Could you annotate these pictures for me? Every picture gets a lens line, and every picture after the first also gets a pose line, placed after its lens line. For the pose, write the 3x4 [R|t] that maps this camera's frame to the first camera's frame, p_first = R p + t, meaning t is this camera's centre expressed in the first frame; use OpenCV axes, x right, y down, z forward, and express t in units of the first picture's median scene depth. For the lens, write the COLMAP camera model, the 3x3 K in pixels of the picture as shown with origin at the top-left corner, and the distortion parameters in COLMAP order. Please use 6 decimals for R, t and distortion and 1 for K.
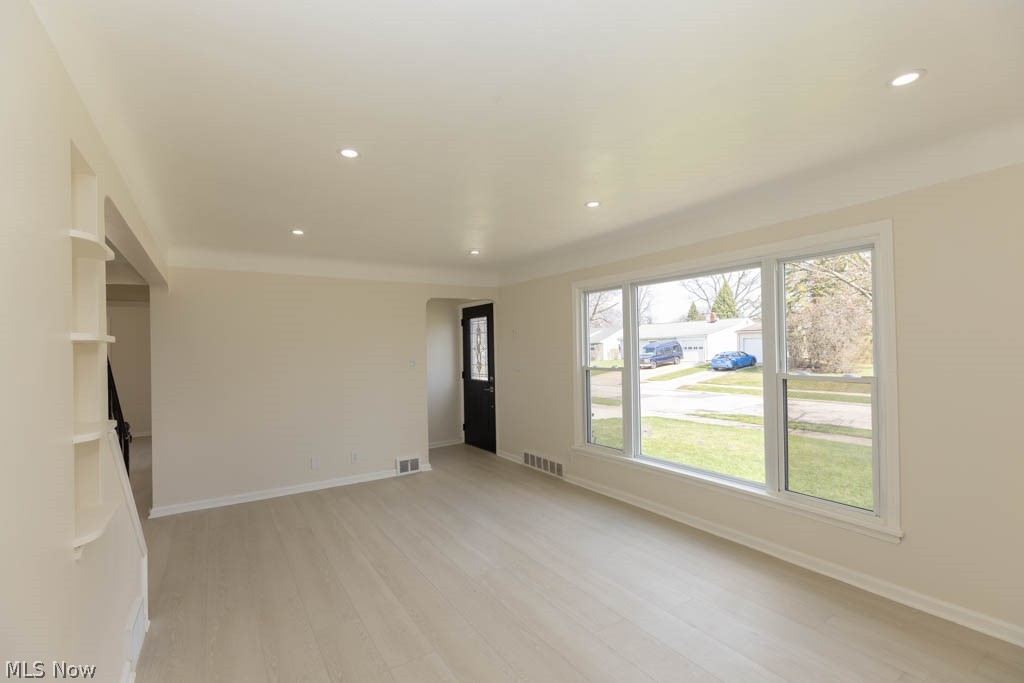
lens RADIAL K [[458.0, 0, 516.1], [0, 458.0, 346.9], [0, 0, 1]] dist [0.003961, 0.000370]
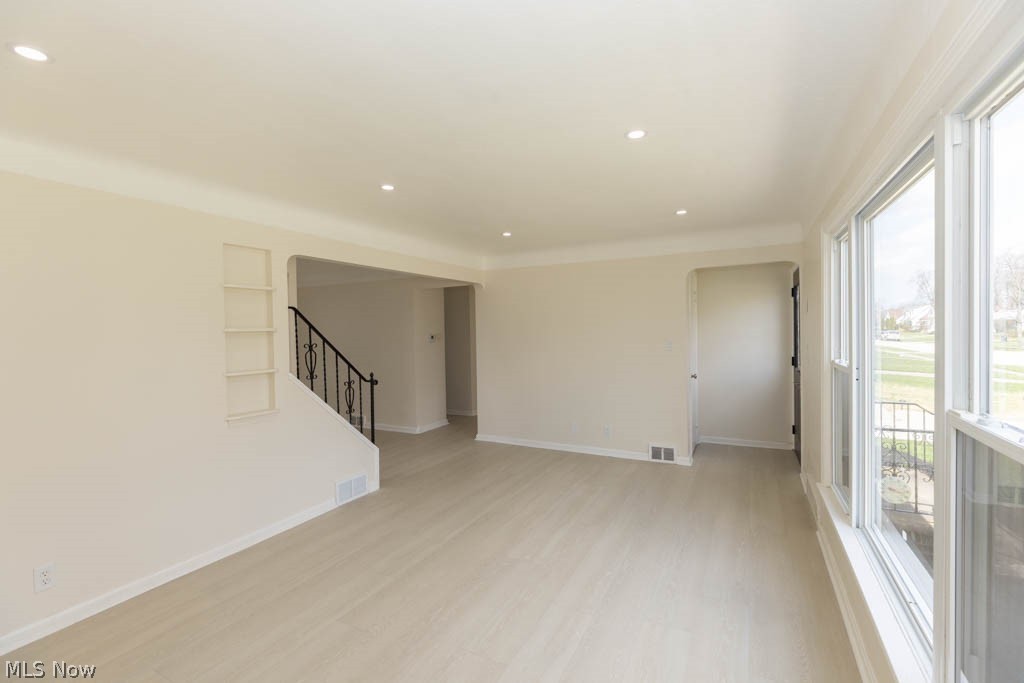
lens RADIAL K [[458.0, 0, 515.1], [0, 458.0, 336.4], [0, 0, 1]] dist [0.003961, 0.000370]
pose [[0.494154, 0.021935, -0.869097, 0.377352], [0.002210, 0.999647, 0.026487, -0.004518], [0.869371, -0.015010, 0.493931, 0.250629]]
